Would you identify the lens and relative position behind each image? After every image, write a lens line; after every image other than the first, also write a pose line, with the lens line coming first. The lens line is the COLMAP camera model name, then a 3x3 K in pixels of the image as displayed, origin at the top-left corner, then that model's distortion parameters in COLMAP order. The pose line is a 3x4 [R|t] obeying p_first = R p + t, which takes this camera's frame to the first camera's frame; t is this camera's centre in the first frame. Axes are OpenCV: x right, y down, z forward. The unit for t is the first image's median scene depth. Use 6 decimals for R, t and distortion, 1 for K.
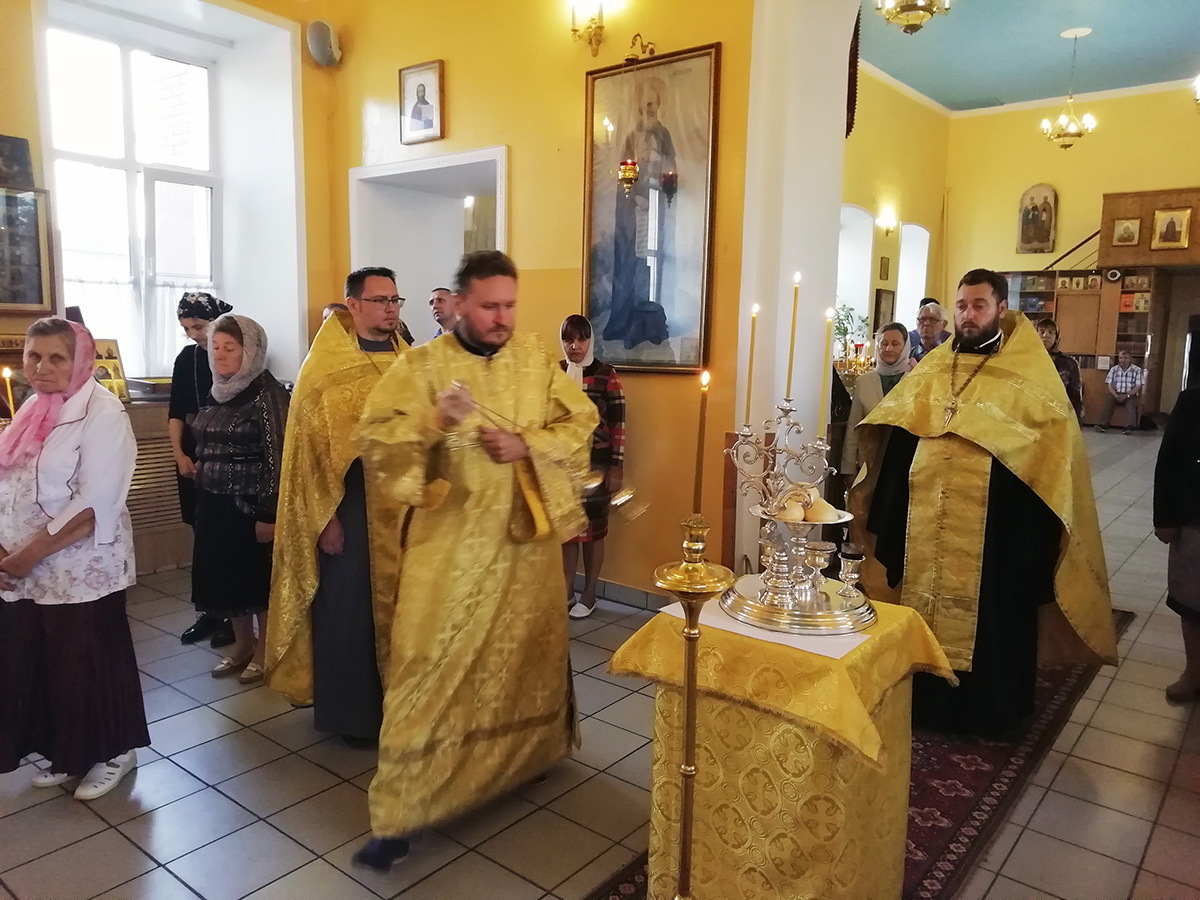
lens RADIAL K [[884.6, 0, 596.9], [0, 884.6, 446.4], [0, 0, 1]] dist [0.017257, 0.004424]
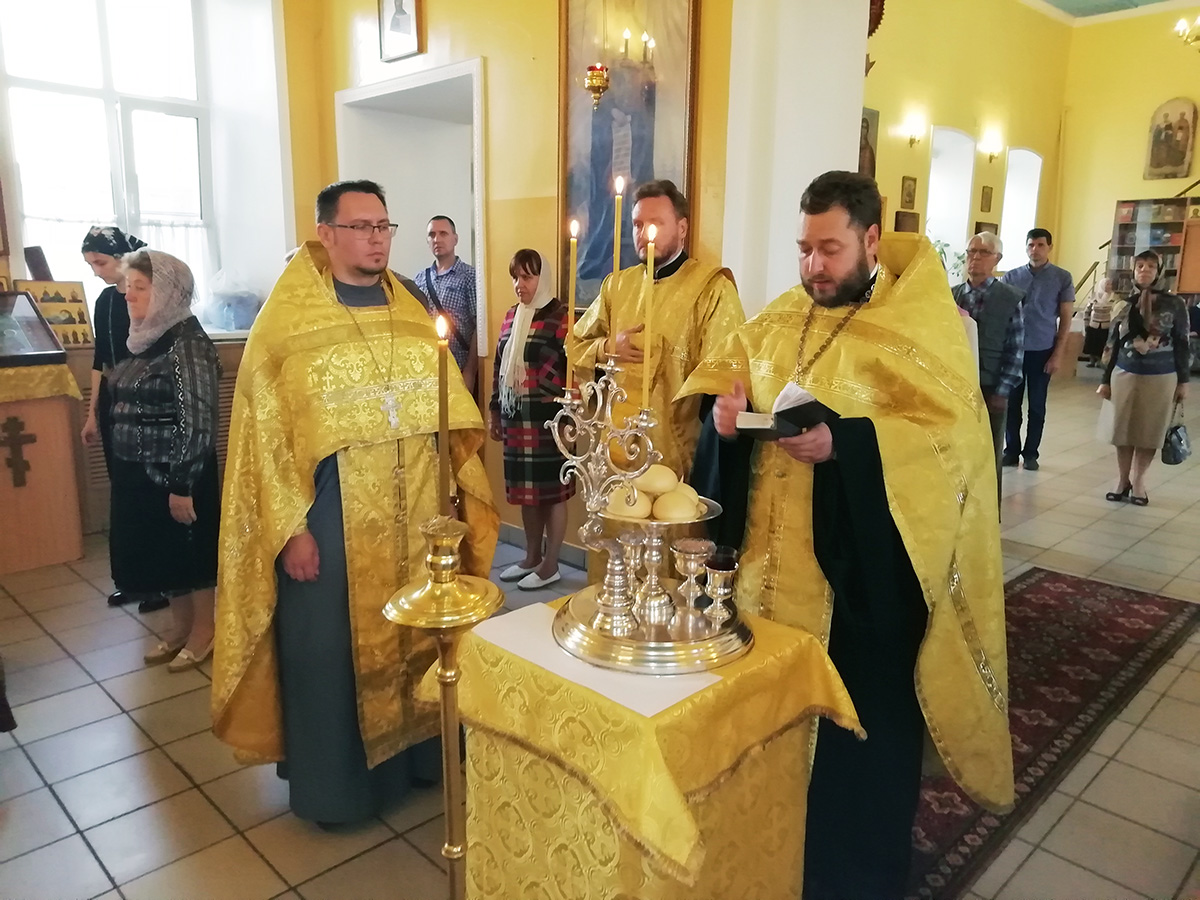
lens RADIAL K [[884.6, 0, 603.3], [0, 884.6, 447.2], [0, 0, 1]] dist [0.017257, 0.004424]
pose [[0.993590, 0.014918, -0.112058, 0.207757], [-0.007649, 0.997854, 0.065023, -0.017721], [0.112788, -0.063749, 0.991572, 0.194418]]
